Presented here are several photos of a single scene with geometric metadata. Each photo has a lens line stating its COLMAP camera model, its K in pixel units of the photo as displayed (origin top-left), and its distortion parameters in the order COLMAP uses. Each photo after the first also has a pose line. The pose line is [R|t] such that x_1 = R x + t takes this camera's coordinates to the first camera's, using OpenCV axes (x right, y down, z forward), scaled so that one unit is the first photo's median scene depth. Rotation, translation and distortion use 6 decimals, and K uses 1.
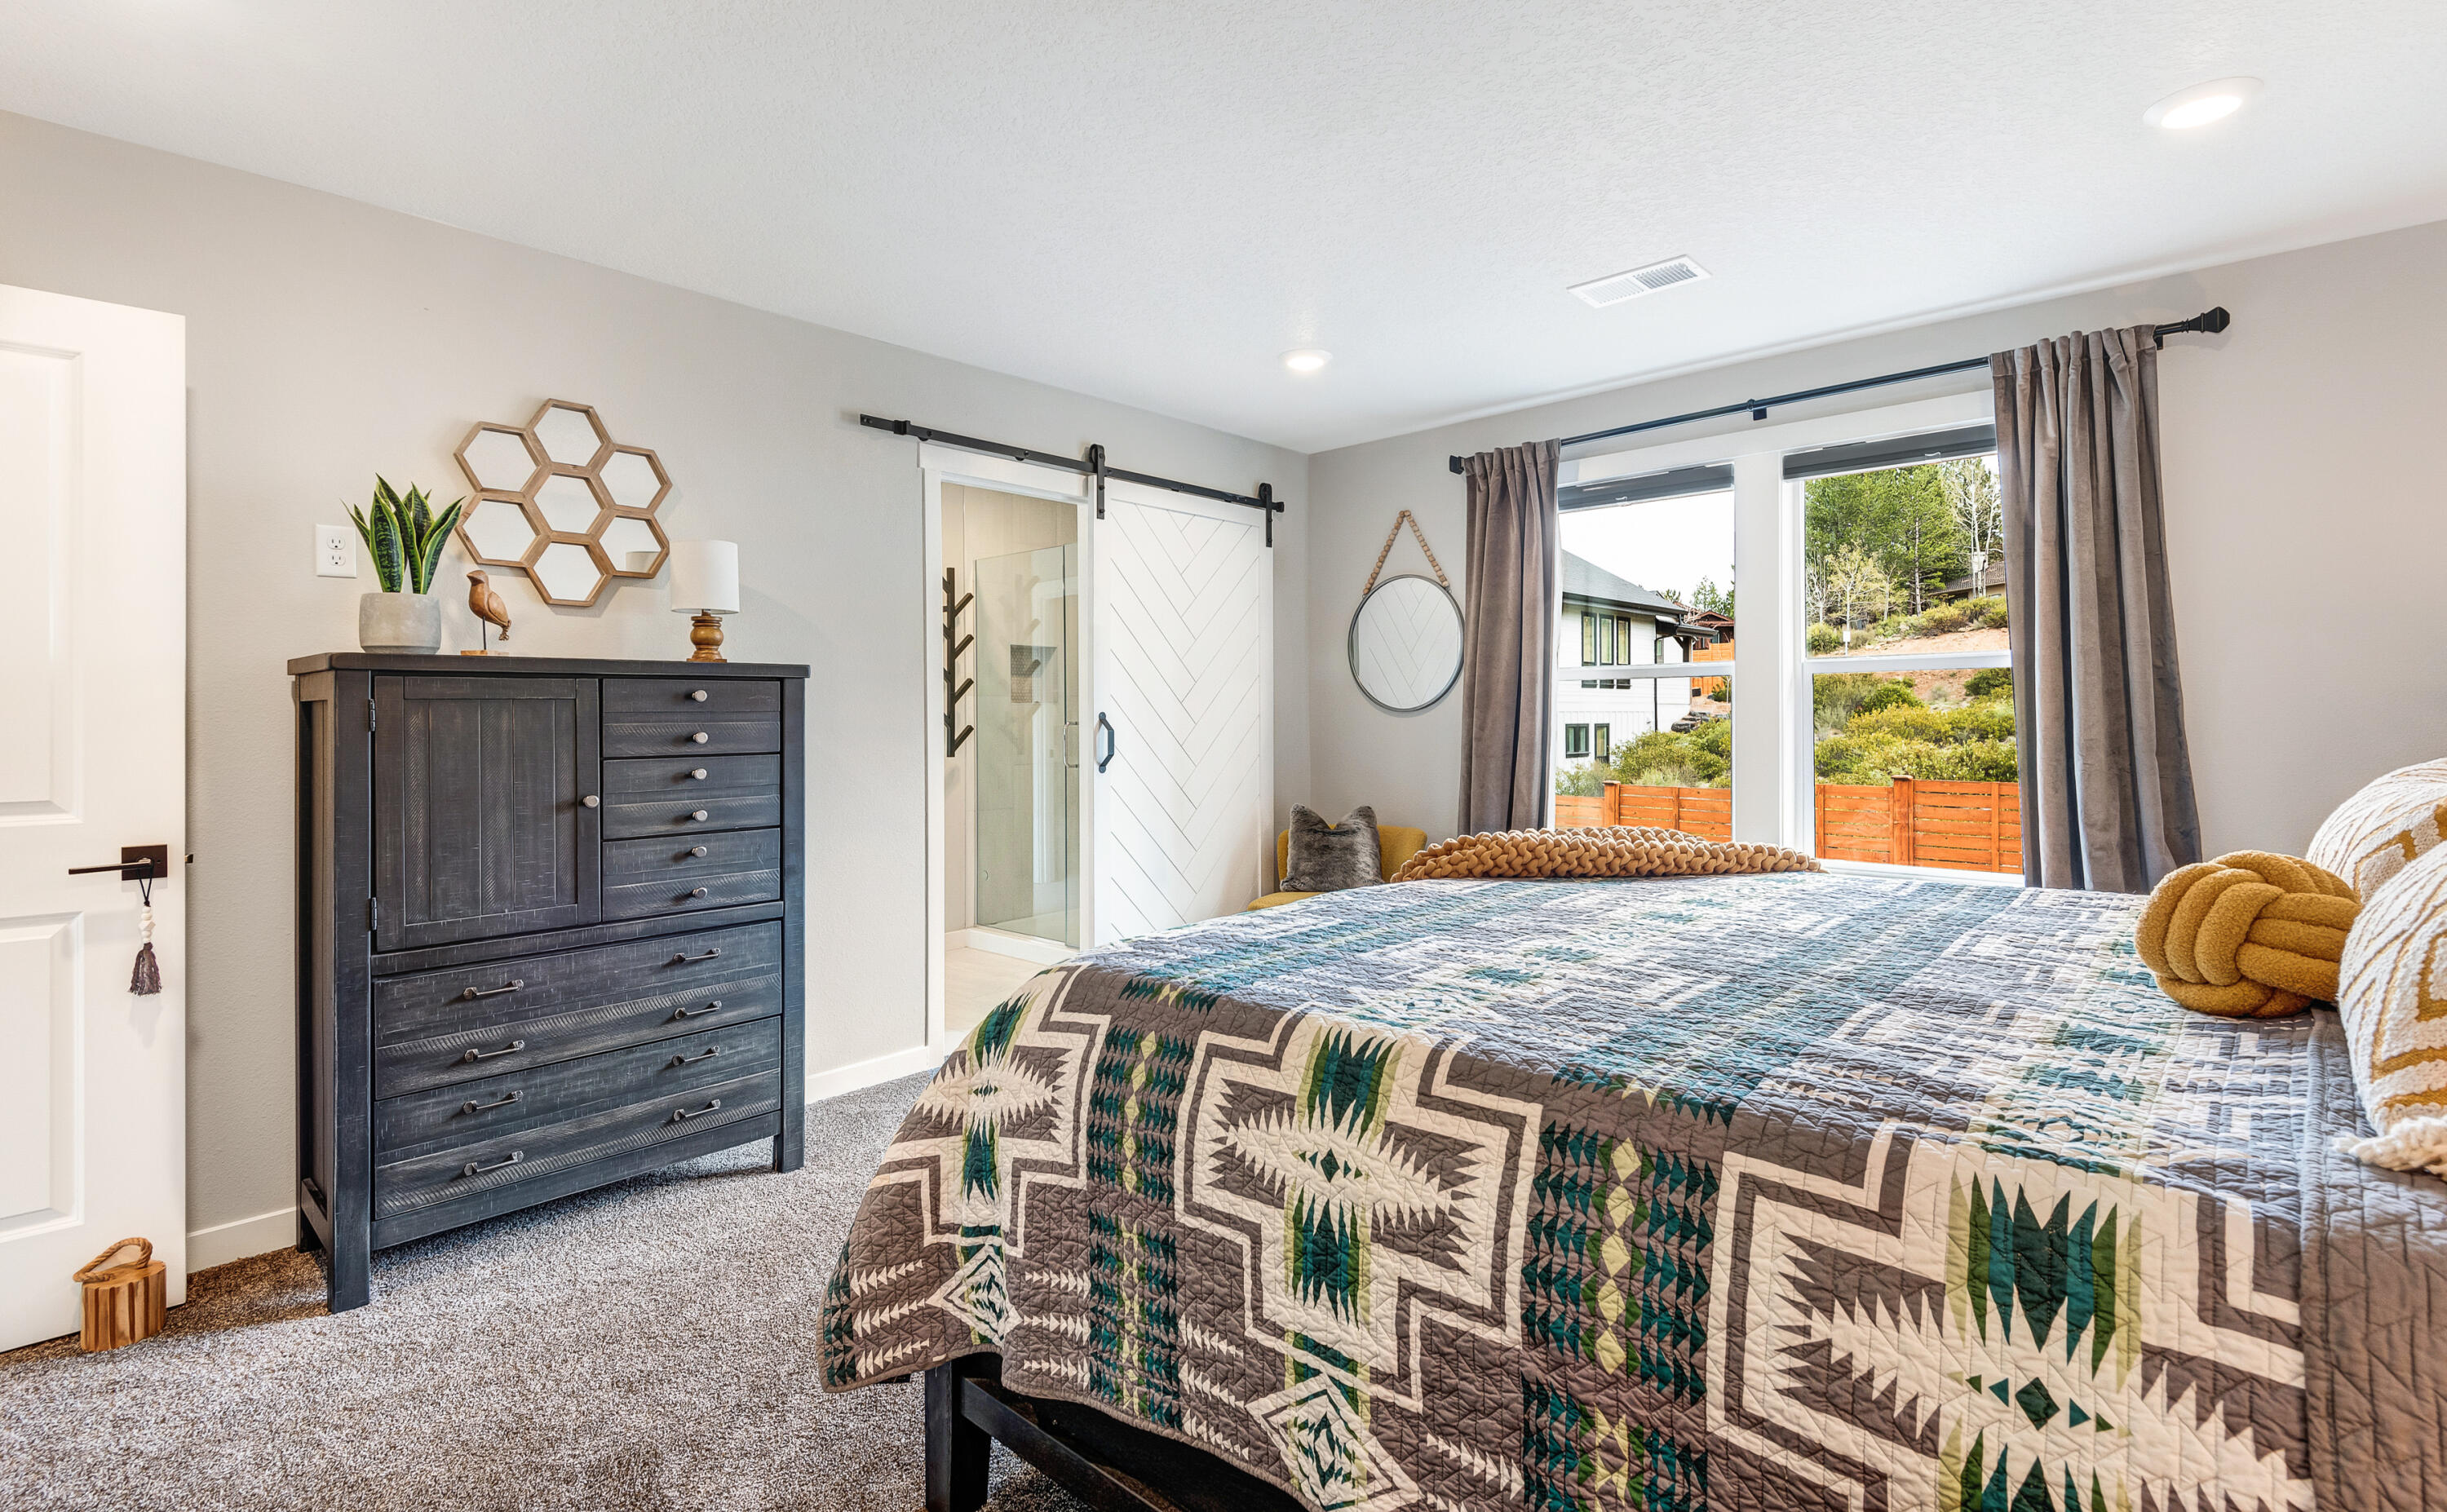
lens RADIAL K [[1125.0, 0, 1223.4], [0, 1125.0, 709.8], [0, 0, 1]] dist [0.002940, 0.000089]
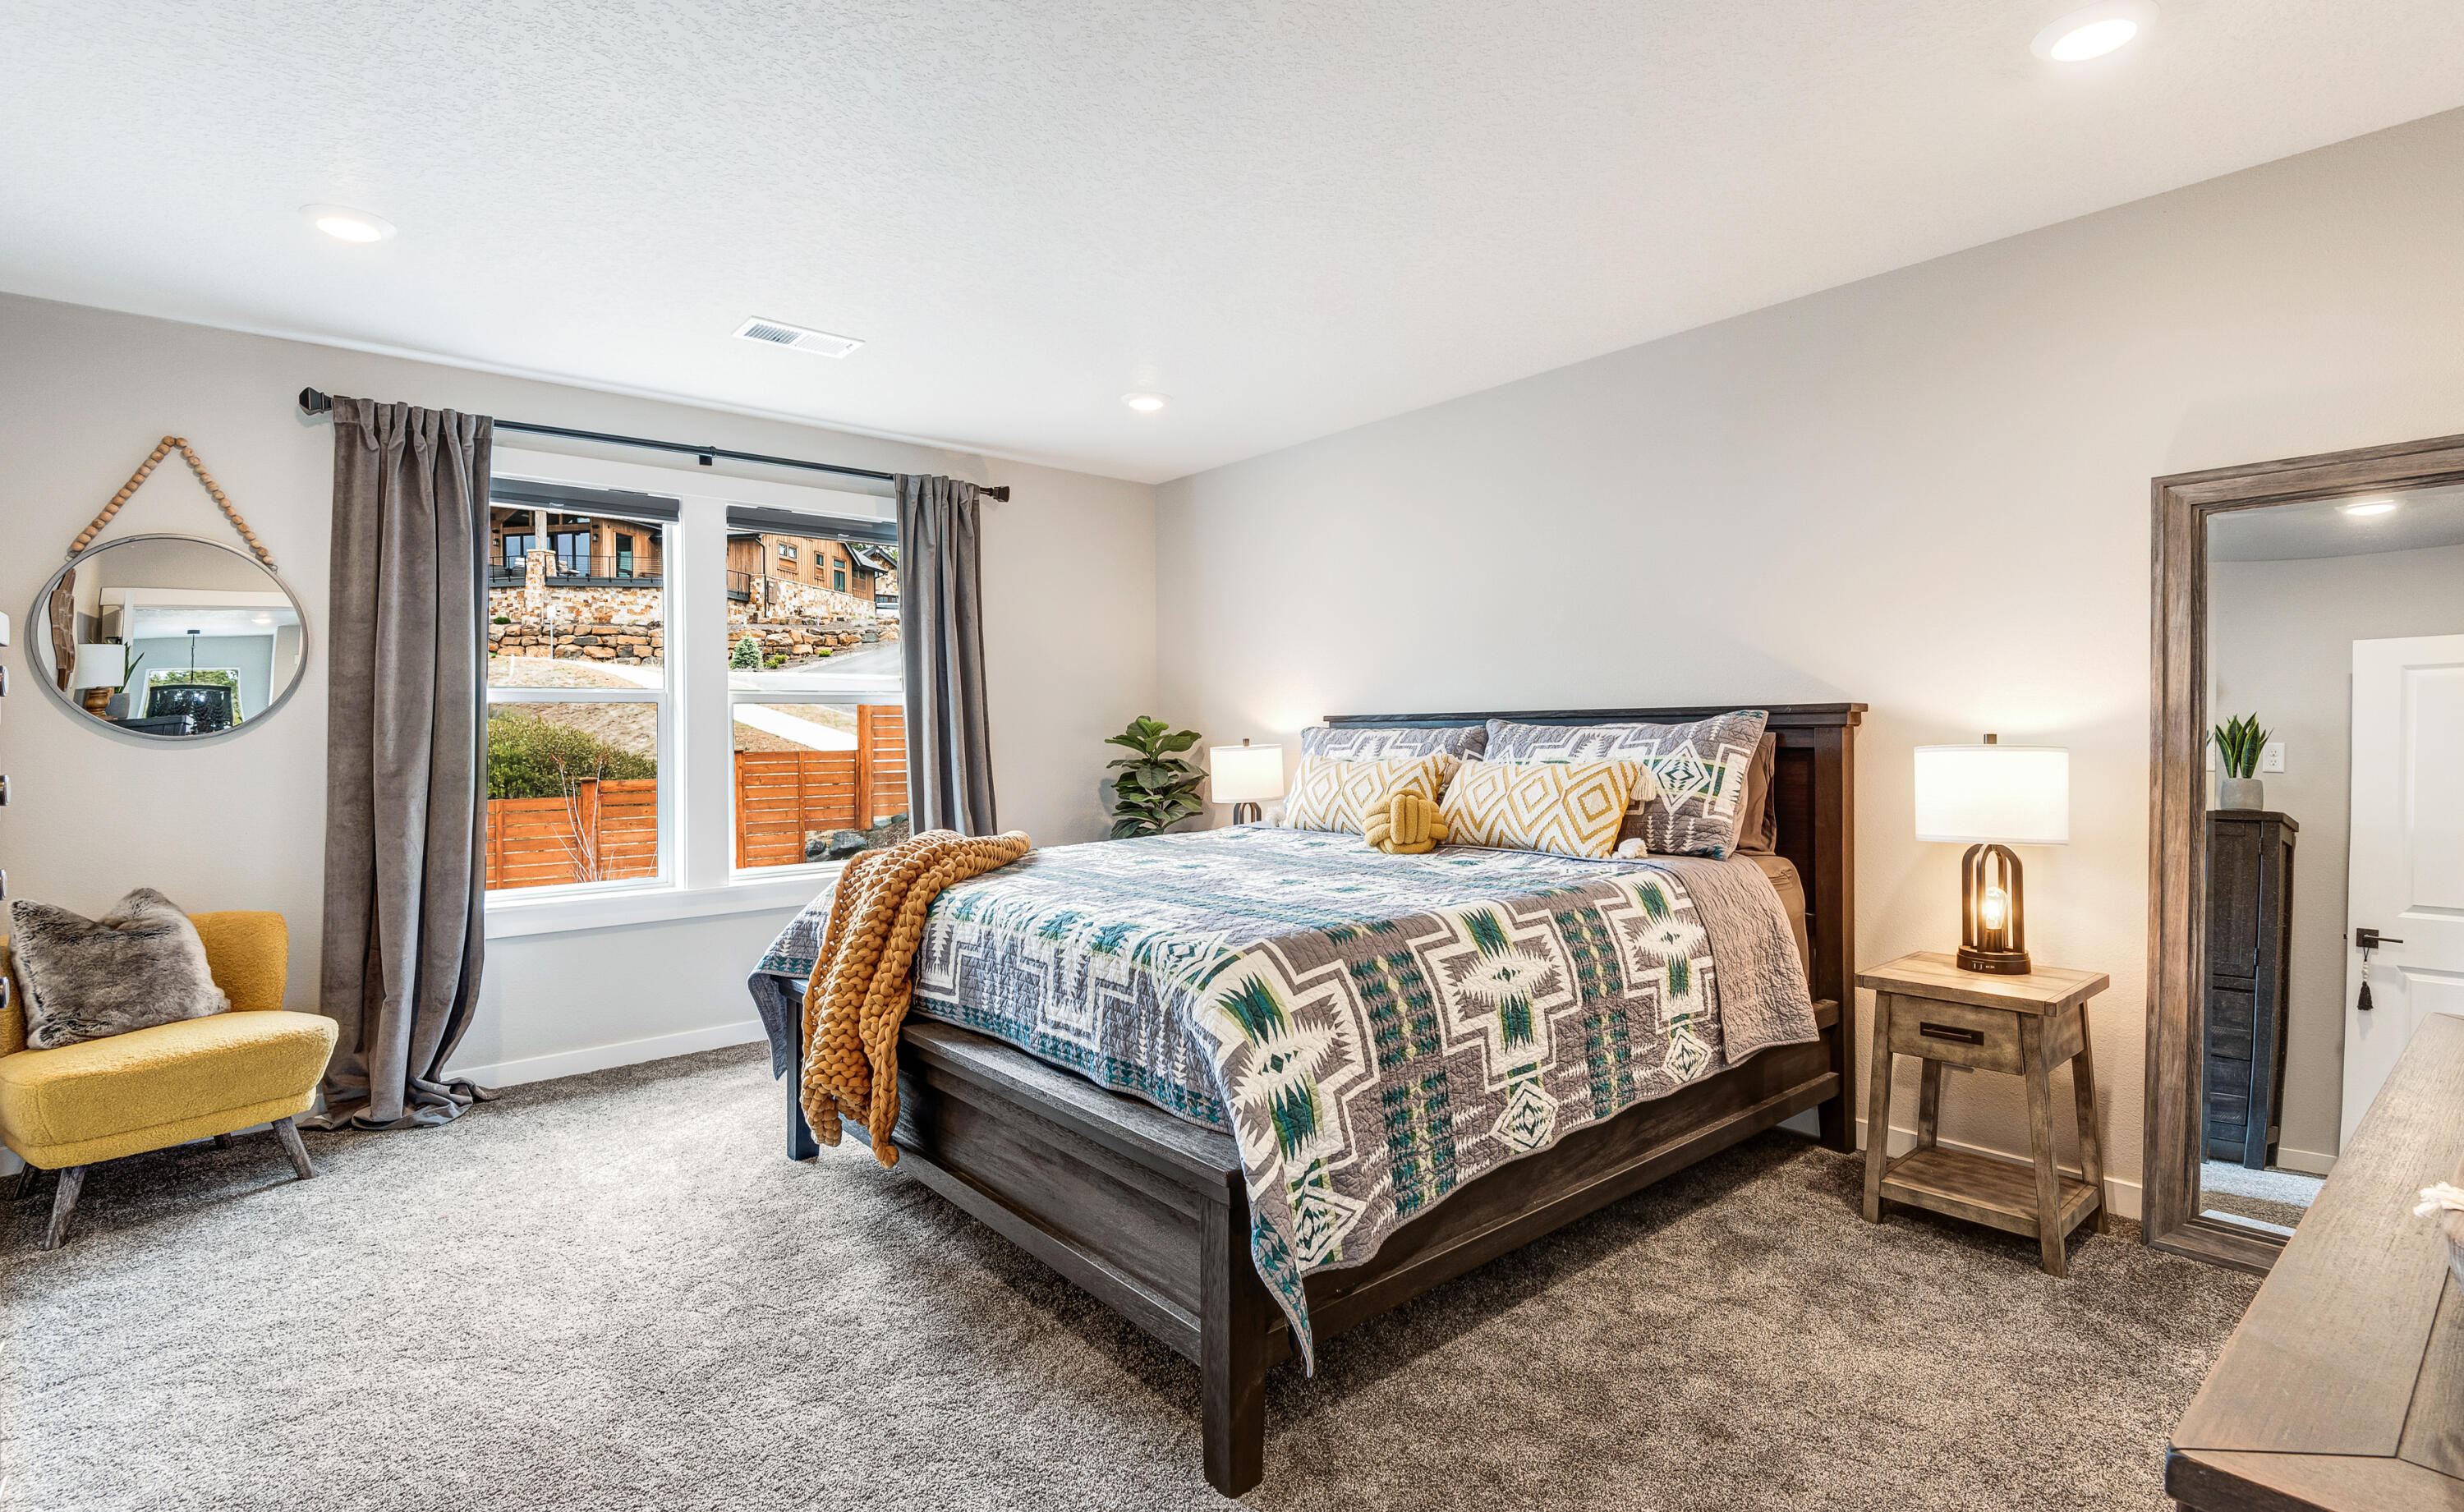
lens RADIAL K [[1152.1, 0, 1232.0], [0, 1152.1, 756.0], [0, 0, 1]] dist [0.026840, 0.000334]
pose [[0.125413, -0.013453, 0.992013, -1.663095], [0.005261, 0.999903, 0.012895, 0.019025], [-0.992091, 0.003602, 0.125472, 1.098401]]
